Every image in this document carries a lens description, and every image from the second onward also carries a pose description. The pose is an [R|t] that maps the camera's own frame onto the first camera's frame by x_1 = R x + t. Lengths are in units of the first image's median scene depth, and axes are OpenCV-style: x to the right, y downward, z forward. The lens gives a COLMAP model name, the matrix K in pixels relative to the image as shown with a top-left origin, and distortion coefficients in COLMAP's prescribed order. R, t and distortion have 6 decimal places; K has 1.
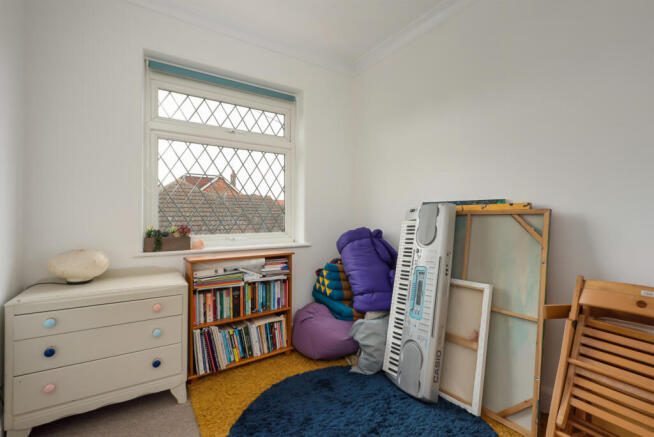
lens RADIAL K [[295.0, 0, 326.2], [0, 295.0, 222.6], [0, 0, 1]] dist [-0.001610, -0.000464]
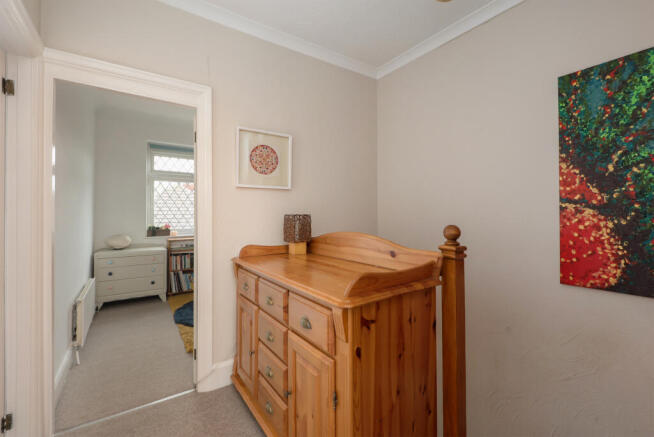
lens RADIAL K [[280.8, 0, 328.5], [0, 280.8, 212.2], [0, 0, 1]] dist [0.002171, 0.000088]
pose [[0.999149, -0.007395, 0.040580, 0.633004], [0.008375, 0.999676, -0.024037, -0.017892], [-0.040389, 0.024356, 0.998887, -1.123957]]
